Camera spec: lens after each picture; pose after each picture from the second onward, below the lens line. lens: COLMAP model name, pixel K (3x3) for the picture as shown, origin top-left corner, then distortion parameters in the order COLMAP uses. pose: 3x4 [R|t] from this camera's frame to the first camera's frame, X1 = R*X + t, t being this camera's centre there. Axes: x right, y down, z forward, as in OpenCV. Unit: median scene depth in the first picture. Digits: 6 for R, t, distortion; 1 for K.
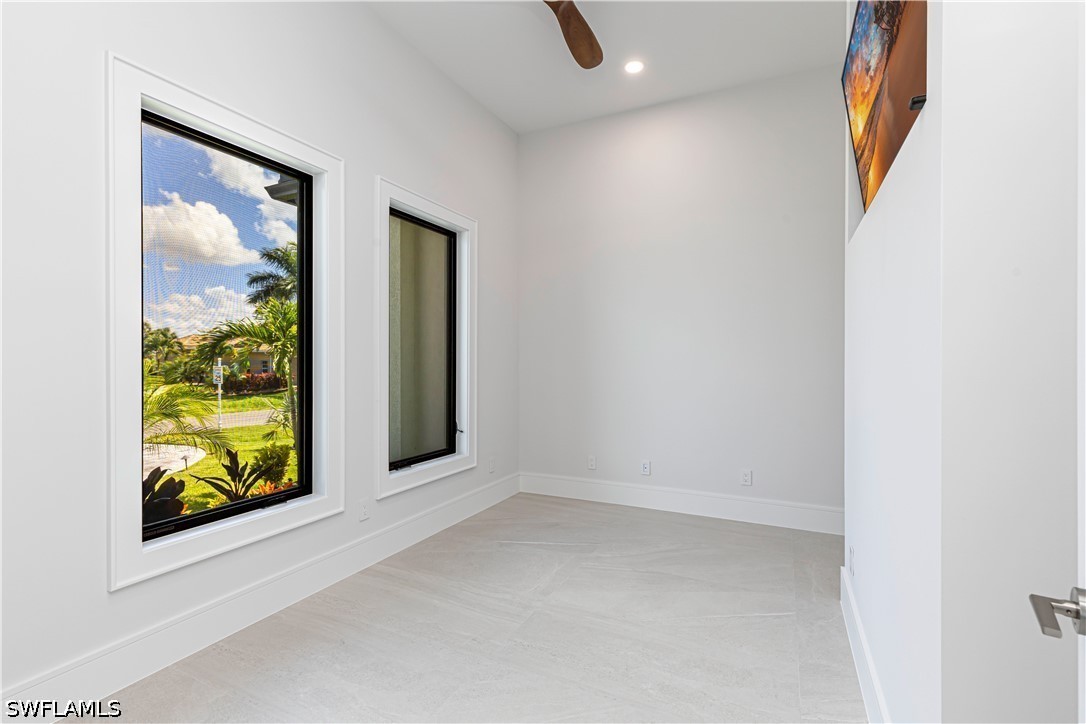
lens RADIAL K [[485.7, 0, 549.4], [0, 485.7, 363.5], [0, 0, 1]] dist [0.008573, -0.000870]
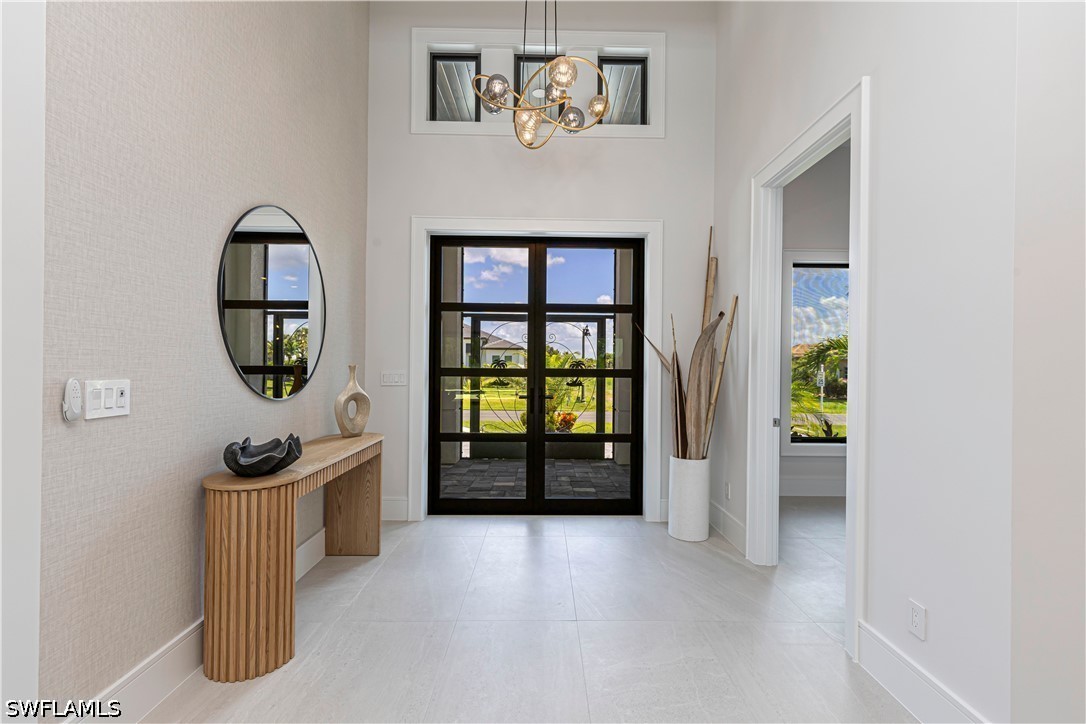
lens RADIAL K [[485.7, 0, 549.4], [0, 485.7, 363.5], [0, 0, 1]] dist [0.008573, -0.000870]
pose [[0.448499, 0.004303, -0.893773, 0.057814], [-0.015235, 0.999880, -0.002831, -0.000279], [0.893653, 0.014886, 0.448511, -0.085058]]
